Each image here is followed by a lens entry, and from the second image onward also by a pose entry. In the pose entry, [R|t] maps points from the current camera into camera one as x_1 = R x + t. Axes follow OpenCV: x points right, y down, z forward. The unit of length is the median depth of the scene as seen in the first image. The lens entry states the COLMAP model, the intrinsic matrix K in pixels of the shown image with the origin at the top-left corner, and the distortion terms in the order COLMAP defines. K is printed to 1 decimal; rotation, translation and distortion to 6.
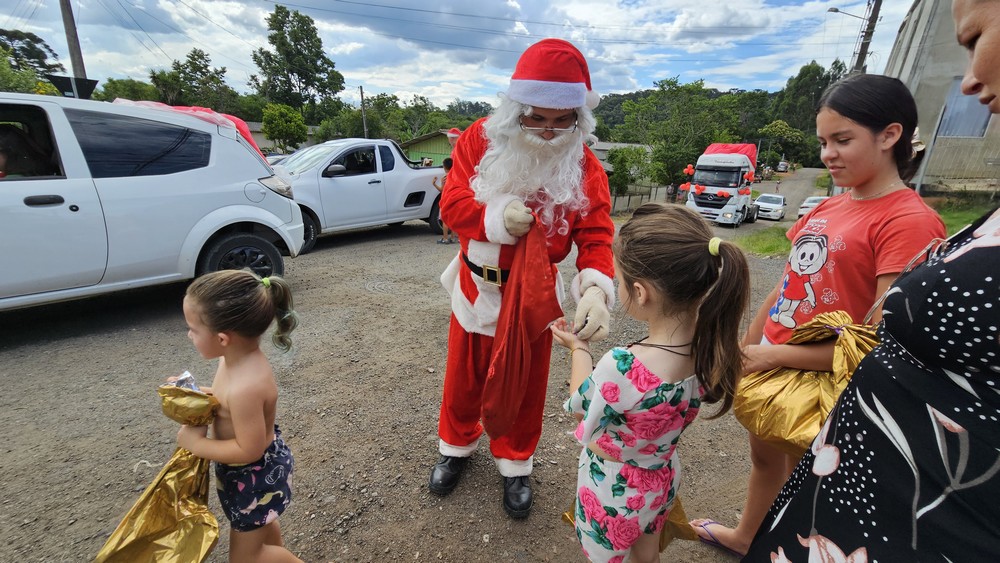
lens RADIAL K [[403.5, 0, 501.5], [0, 403.5, 278.8], [0, 0, 1]] dist [-0.019563, 0.007630]
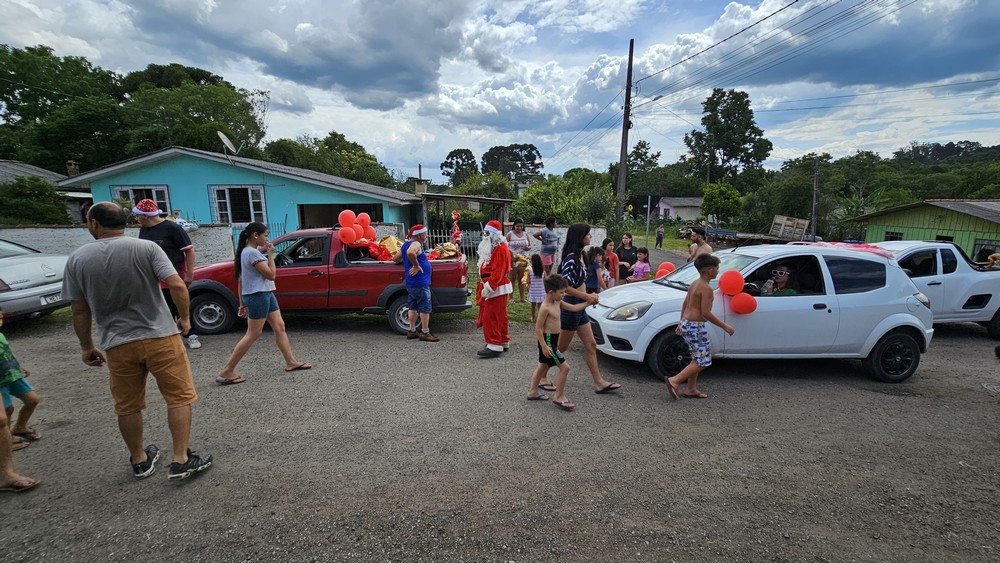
lens RADIAL K [[420.5, 0, 506.5], [0, 420.5, 301.0], [0, 0, 1]] dist [-0.002746, -0.000690]
pose [[0.675079, 0.117008, -0.728407, -0.049109], [-0.188745, 0.981875, -0.017203, 0.006585], [0.713192, 0.149096, 0.684928, -0.101579]]
